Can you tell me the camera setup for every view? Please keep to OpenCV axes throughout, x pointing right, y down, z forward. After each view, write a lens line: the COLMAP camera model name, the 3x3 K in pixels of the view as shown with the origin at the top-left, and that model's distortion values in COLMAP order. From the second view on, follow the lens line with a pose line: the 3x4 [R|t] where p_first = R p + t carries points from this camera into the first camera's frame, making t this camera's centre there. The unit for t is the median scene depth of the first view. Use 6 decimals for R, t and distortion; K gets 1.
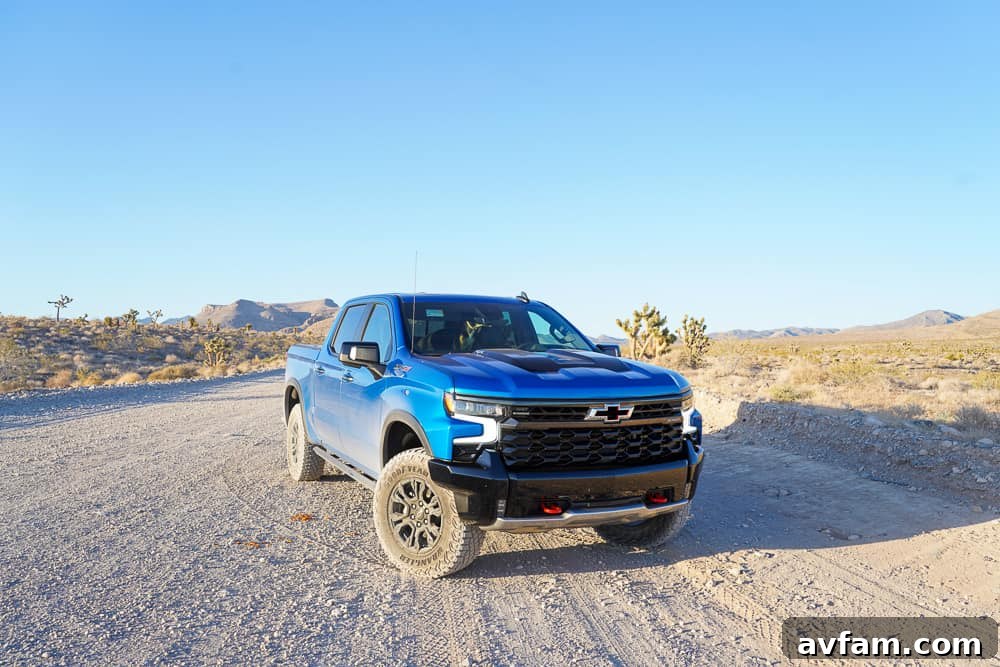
lens RADIAL K [[785.0, 0, 500.0], [0, 785.0, 333.5], [0, 0, 1]] dist [-0.012164, 0.011775]
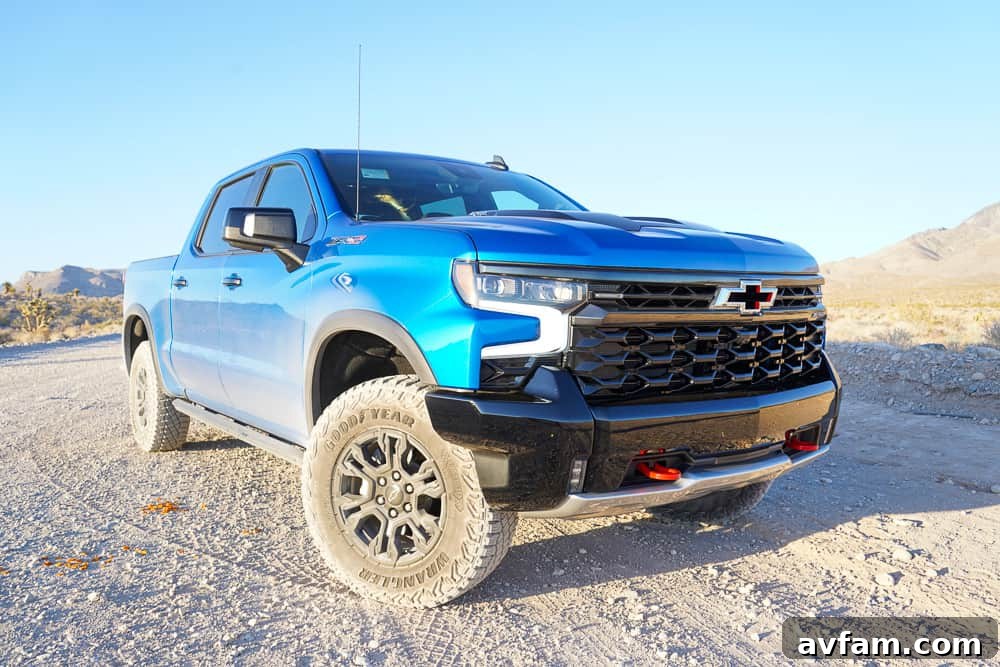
lens RADIAL K [[785.0, 0, 500.0], [0, 785.0, 333.5], [0, 0, 1]] dist [-0.012164, 0.011775]
pose [[0.982889, -0.023487, 0.182694, -0.127527], [0.014888, 0.998722, 0.048299, 0.090540], [-0.183595, -0.044752, 0.981983, 0.445615]]
